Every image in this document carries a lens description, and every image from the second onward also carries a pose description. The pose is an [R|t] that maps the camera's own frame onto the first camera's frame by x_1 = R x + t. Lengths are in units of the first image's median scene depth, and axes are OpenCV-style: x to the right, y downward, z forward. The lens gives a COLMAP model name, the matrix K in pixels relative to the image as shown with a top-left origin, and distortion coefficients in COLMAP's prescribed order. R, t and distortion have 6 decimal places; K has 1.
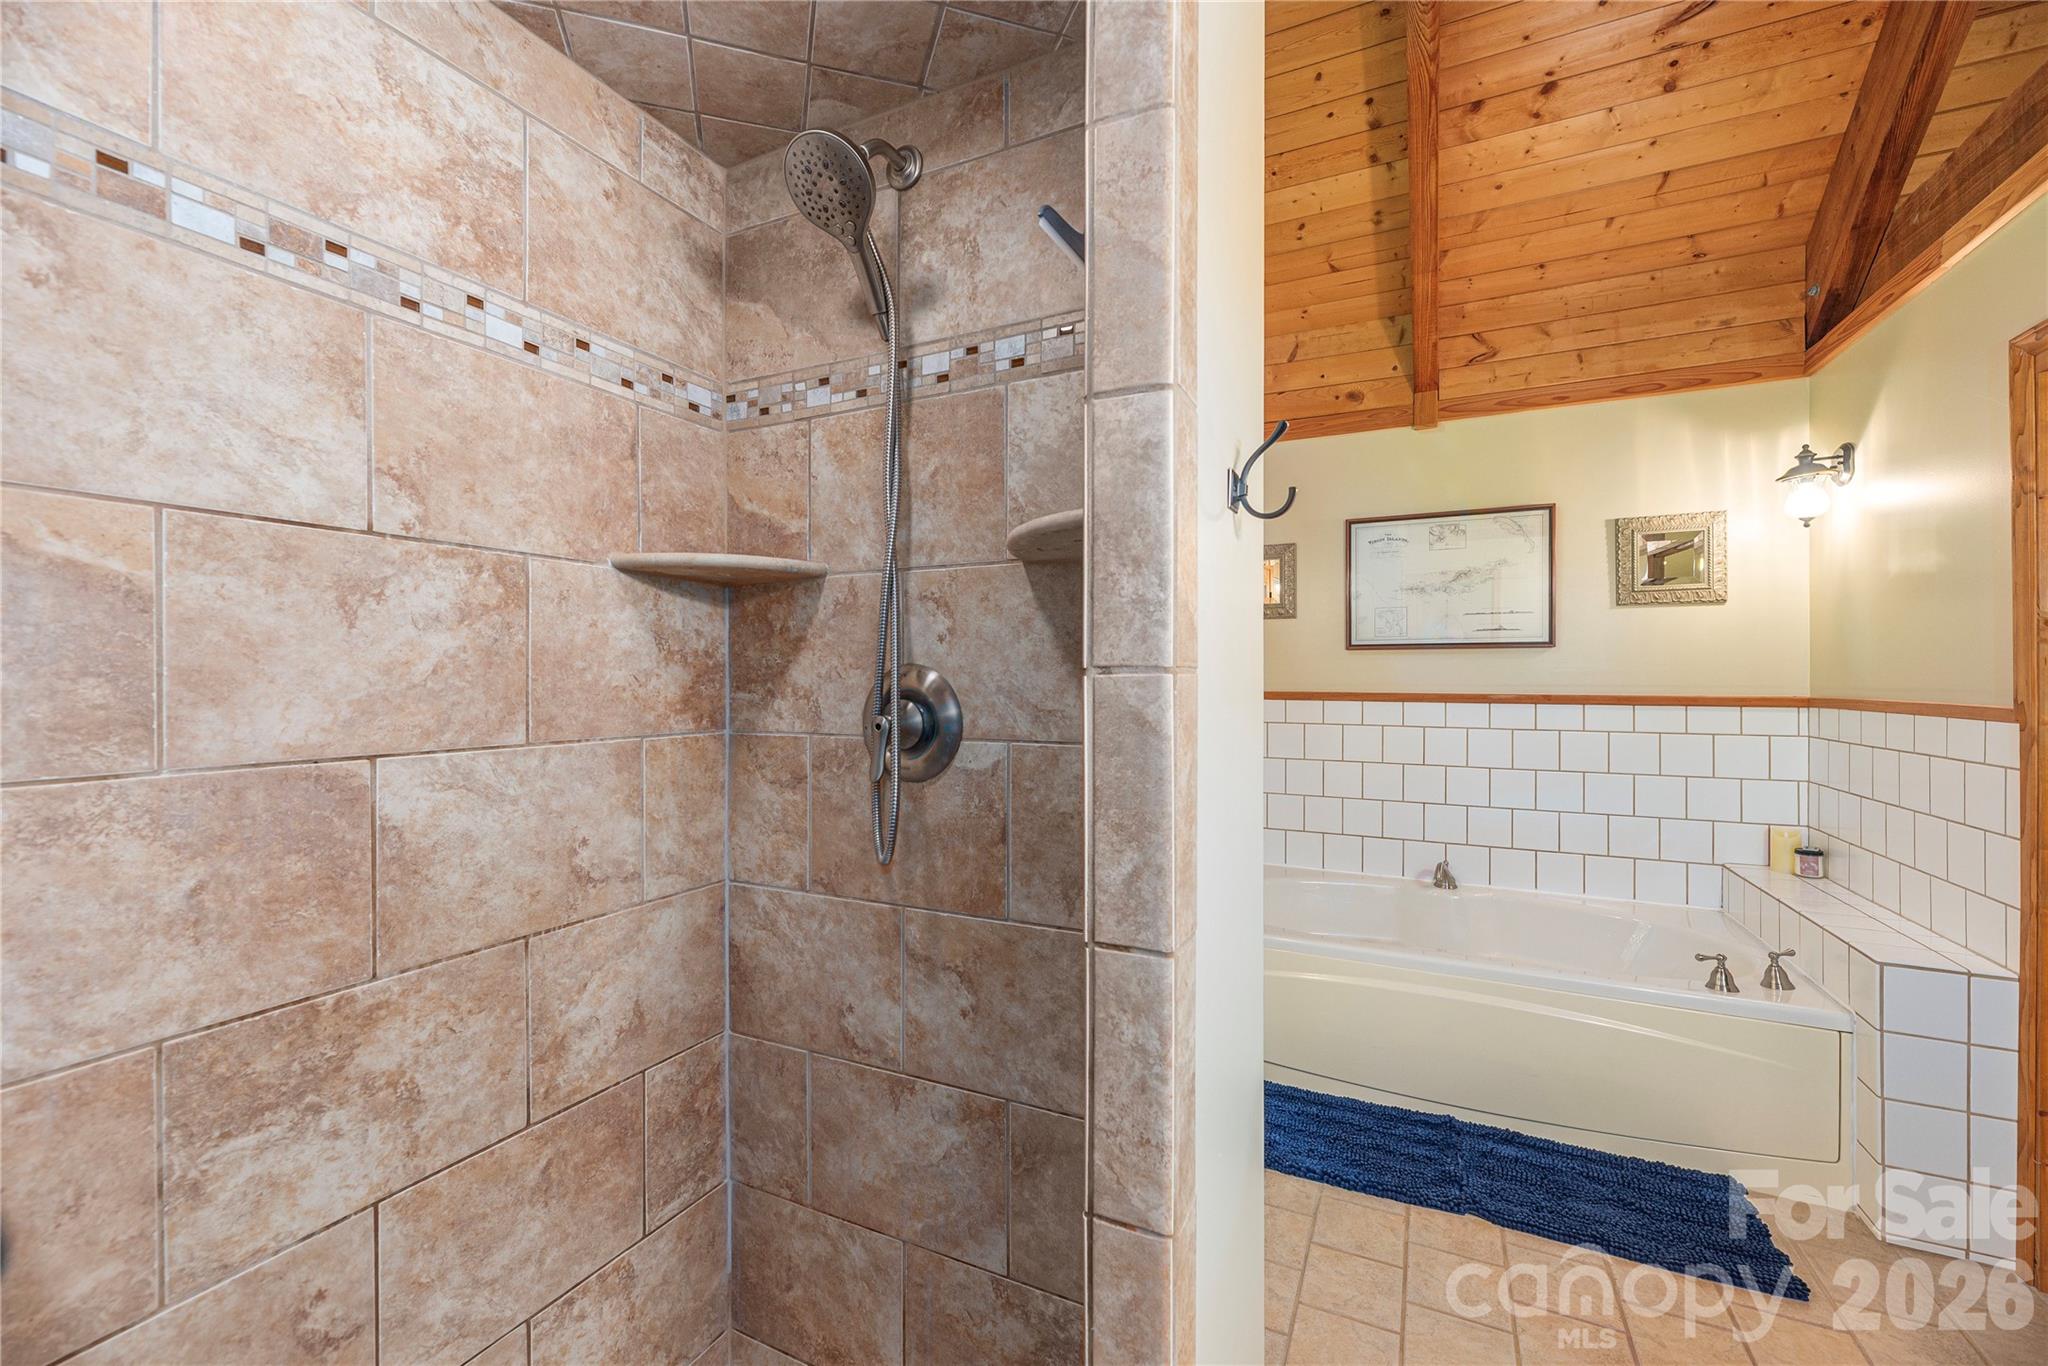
lens RADIAL K [[834.1, 0, 1016.4], [0, 834.1, 673.8], [0, 0, 1]] dist [0.000769, -0.000046]
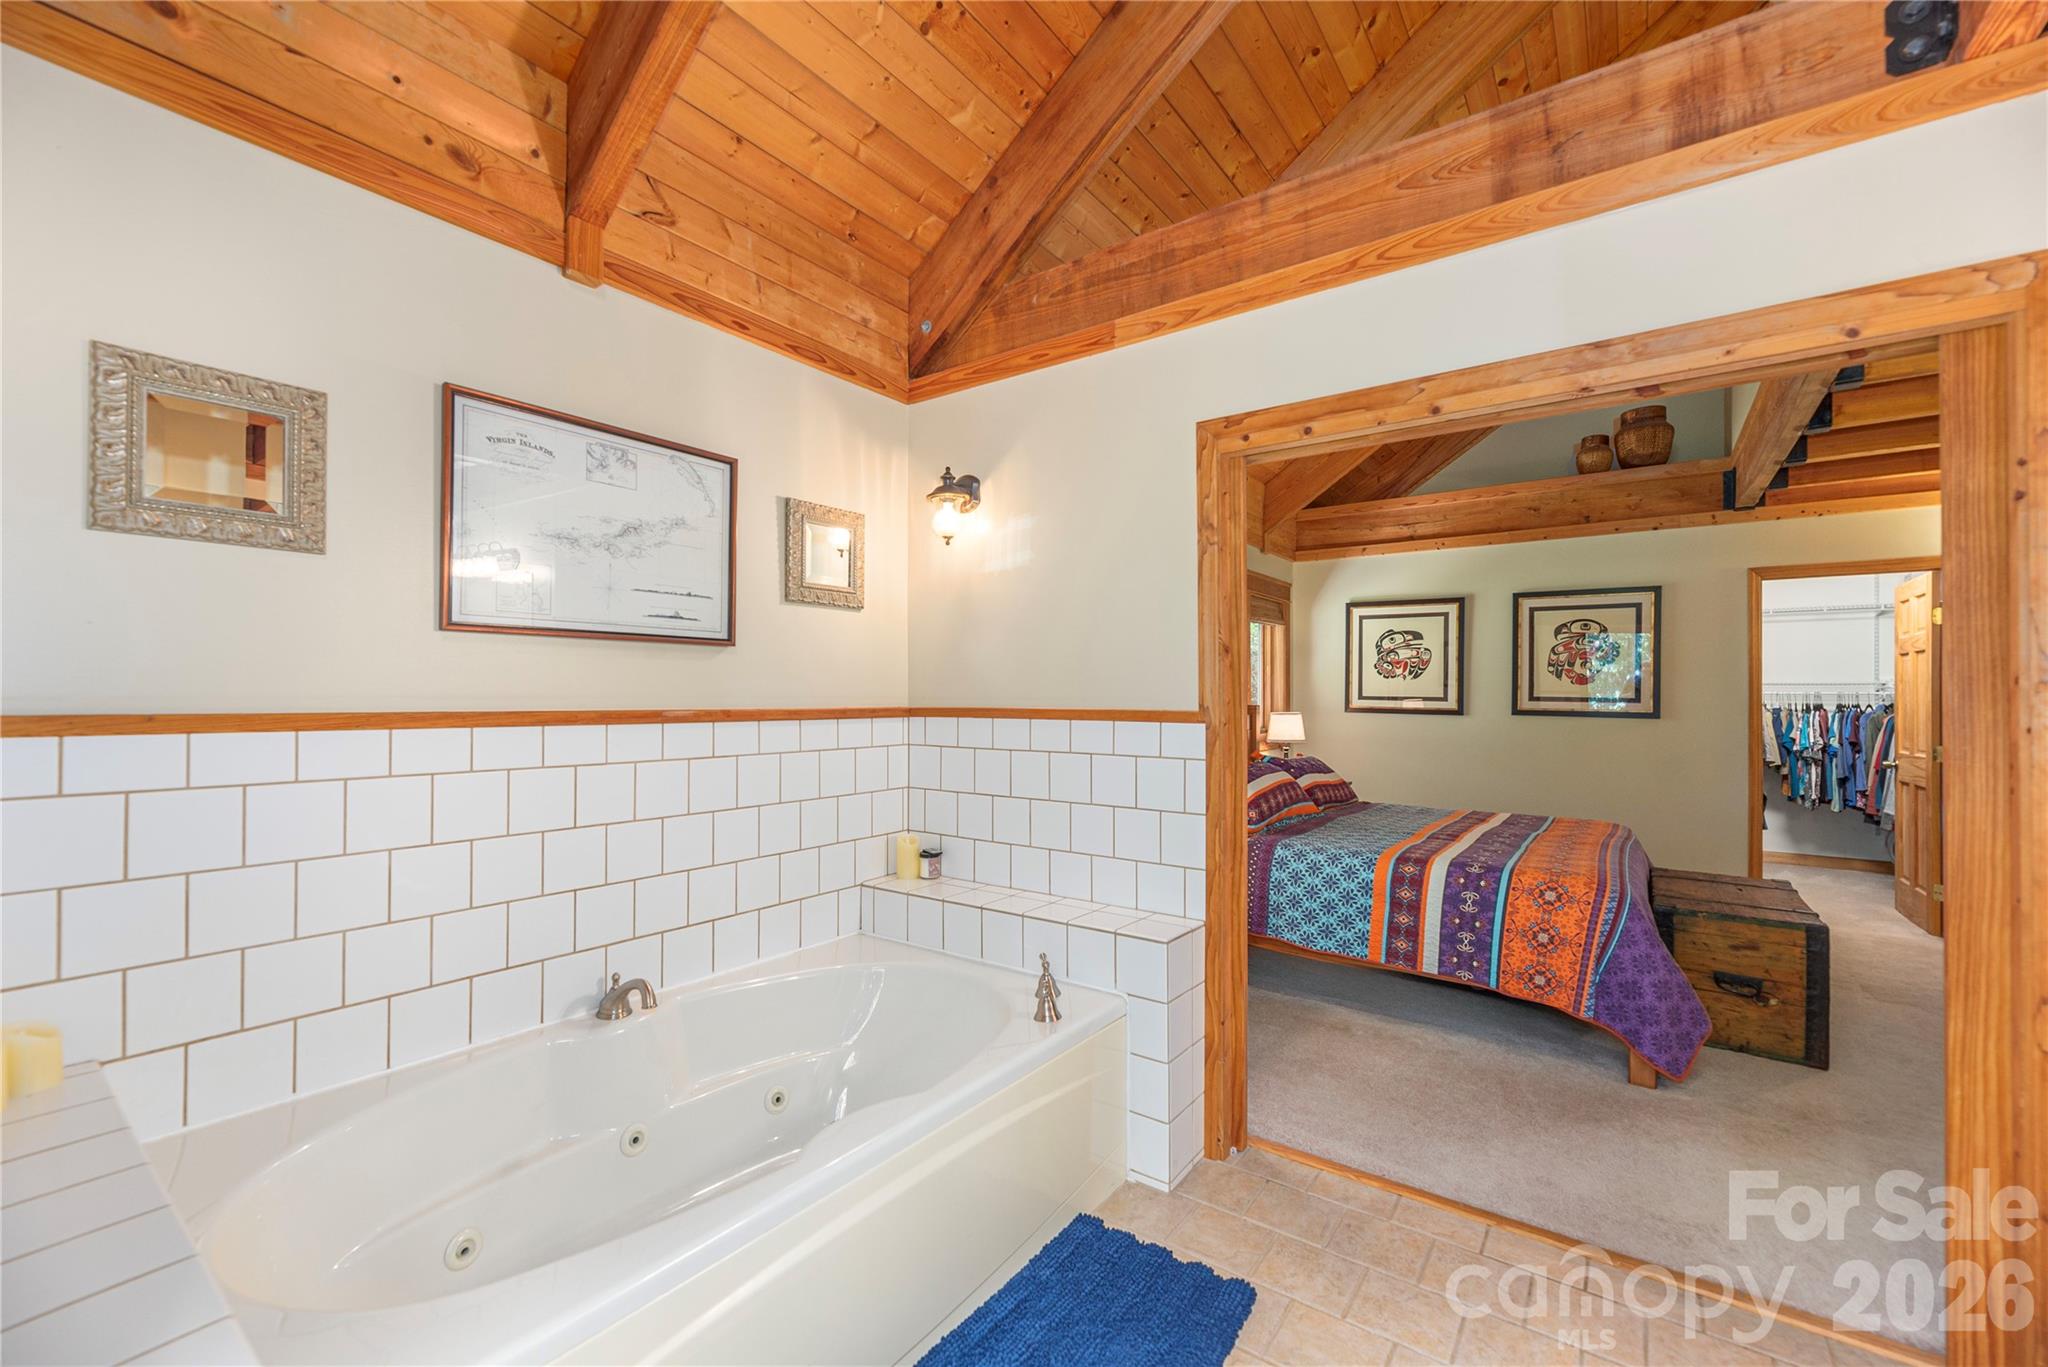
lens RADIAL K [[839.0, 0, 1017.6], [0, 839.0, 686.8], [0, 0, 1]] dist [-0.001633, -0.000102]
pose [[0.170807, 0.011212, 0.985241, -0.071987], [-0.006079, 0.999928, -0.010325, 0.011949], [-0.985286, -0.004226, 0.170863, 0.663371]]
